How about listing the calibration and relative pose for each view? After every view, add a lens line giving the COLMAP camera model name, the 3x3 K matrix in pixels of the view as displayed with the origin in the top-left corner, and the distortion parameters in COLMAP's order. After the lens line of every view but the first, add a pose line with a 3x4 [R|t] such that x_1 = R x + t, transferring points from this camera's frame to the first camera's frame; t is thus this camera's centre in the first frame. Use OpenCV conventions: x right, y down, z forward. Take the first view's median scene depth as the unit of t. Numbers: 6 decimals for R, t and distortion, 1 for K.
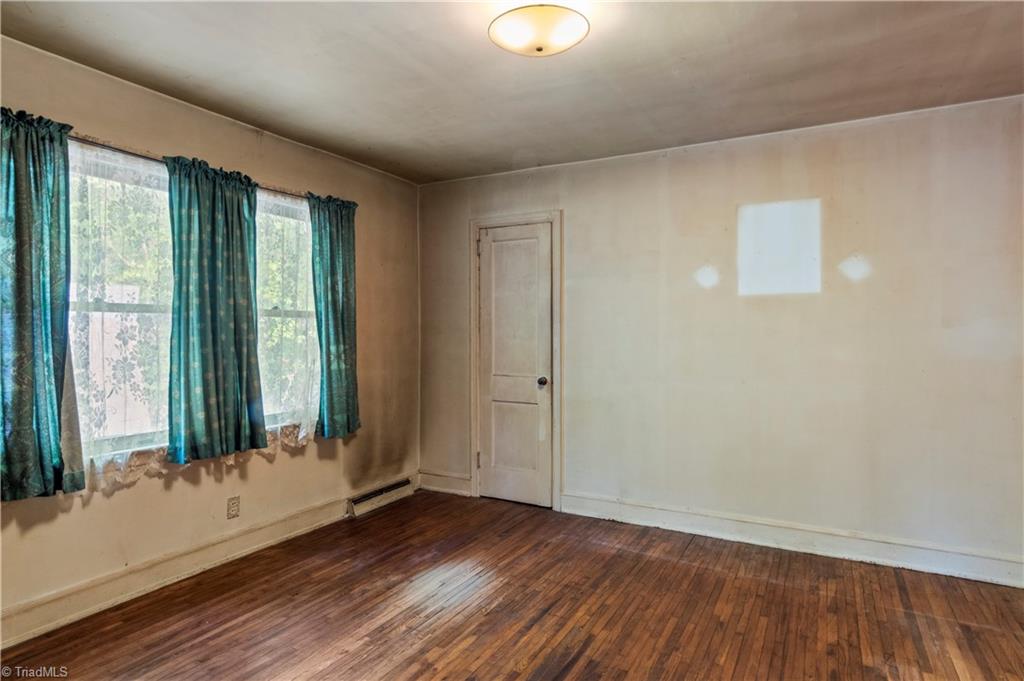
lens RADIAL K [[550.8, 0, 516.7], [0, 550.8, 333.7], [0, 0, 1]] dist [0.003070, 0.001531]
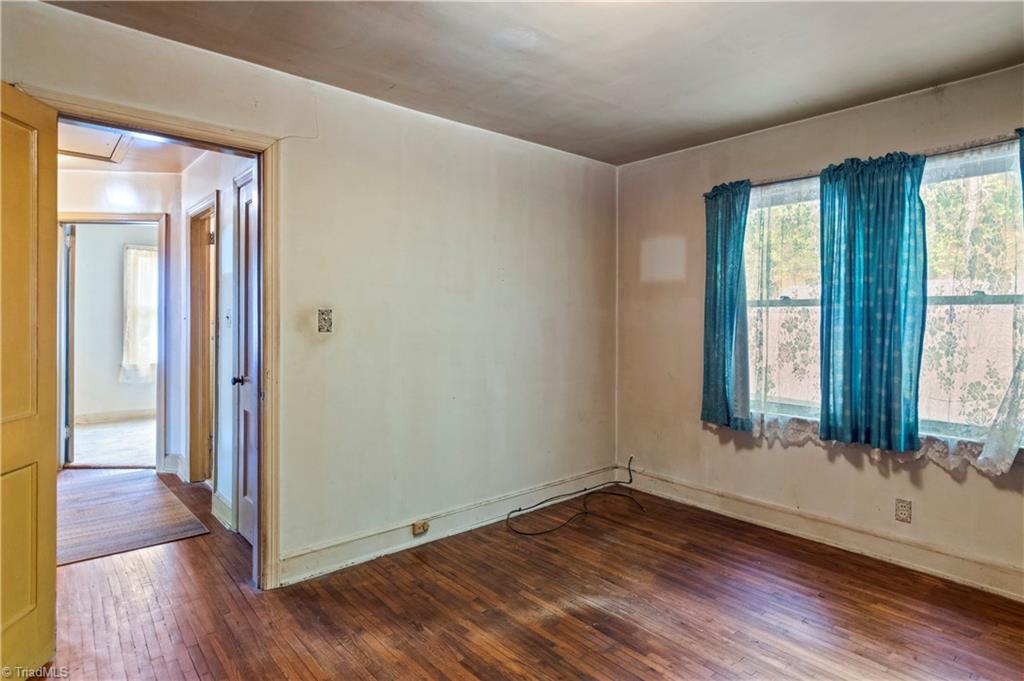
lens RADIAL K [[550.8, 0, 543.6], [0, 550.8, 326.3], [0, 0, 1]] dist [0.003070, 0.001531]
pose [[-0.301214, 0.014590, -0.953445, 0.619222], [-0.005978, 0.999834, 0.017189, -0.010652], [0.953538, 0.010877, -0.301077, 0.776903]]
